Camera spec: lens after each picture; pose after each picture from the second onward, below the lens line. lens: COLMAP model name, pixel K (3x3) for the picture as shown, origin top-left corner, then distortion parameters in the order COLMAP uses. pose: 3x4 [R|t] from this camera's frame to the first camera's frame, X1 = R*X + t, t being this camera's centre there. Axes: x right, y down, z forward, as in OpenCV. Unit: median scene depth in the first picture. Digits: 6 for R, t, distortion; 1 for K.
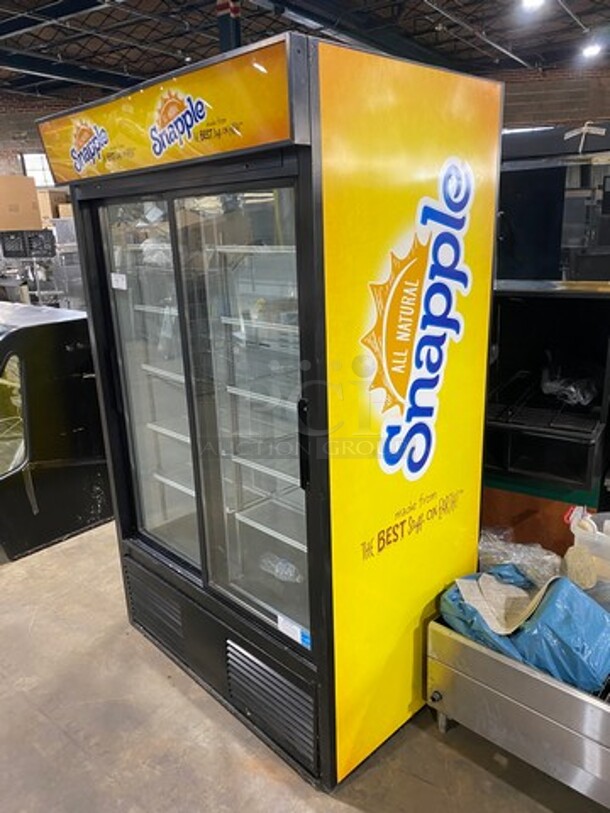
lens RADIAL K [[622.7, 0, 305.0], [0, 622.7, 406.5], [0, 0, 1]] dist [0.000832, -0.001366]
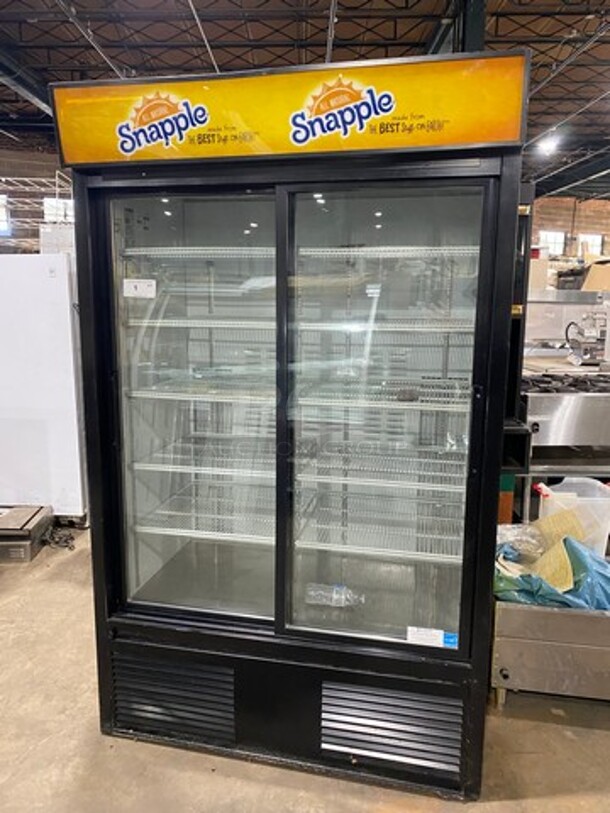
lens RADIAL K [[619.6, 0, 303.5], [0, 619.6, 390.9], [0, 0, 1]] dist [-0.000158, -0.000553]
pose [[0.833829, -0.049499, 0.549799, -0.752530], [0.122472, 0.987739, -0.096815, 0.056117], [-0.538265, 0.148062, 0.829667, 0.273816]]
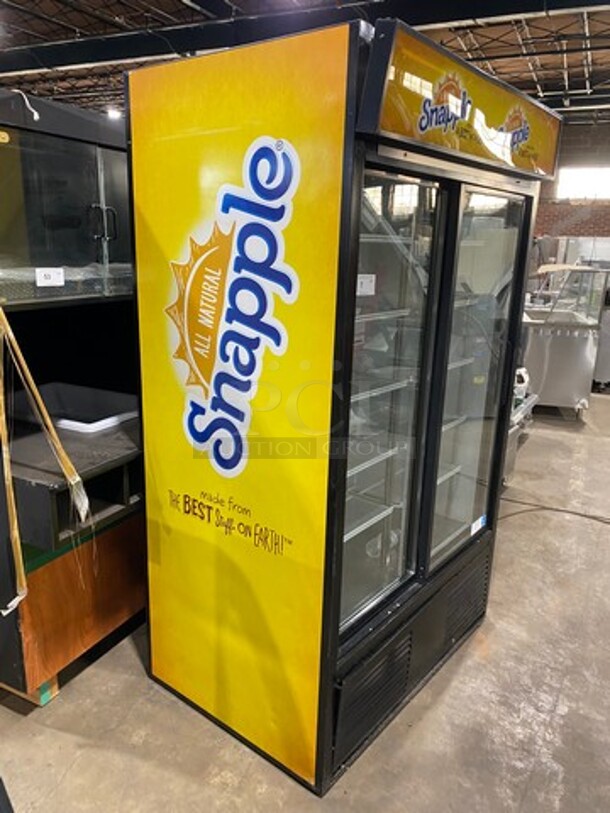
lens RADIAL K [[622.7, 0, 305.0], [0, 622.7, 406.5], [0, 0, 1]] dist [0.000832, -0.001366]
pose [[0.138666, 0.303388, -0.942723, 1.157223], [-0.314496, 0.916136, 0.248572, -0.283017], [0.939076, 0.262014, 0.222452, 0.937181]]
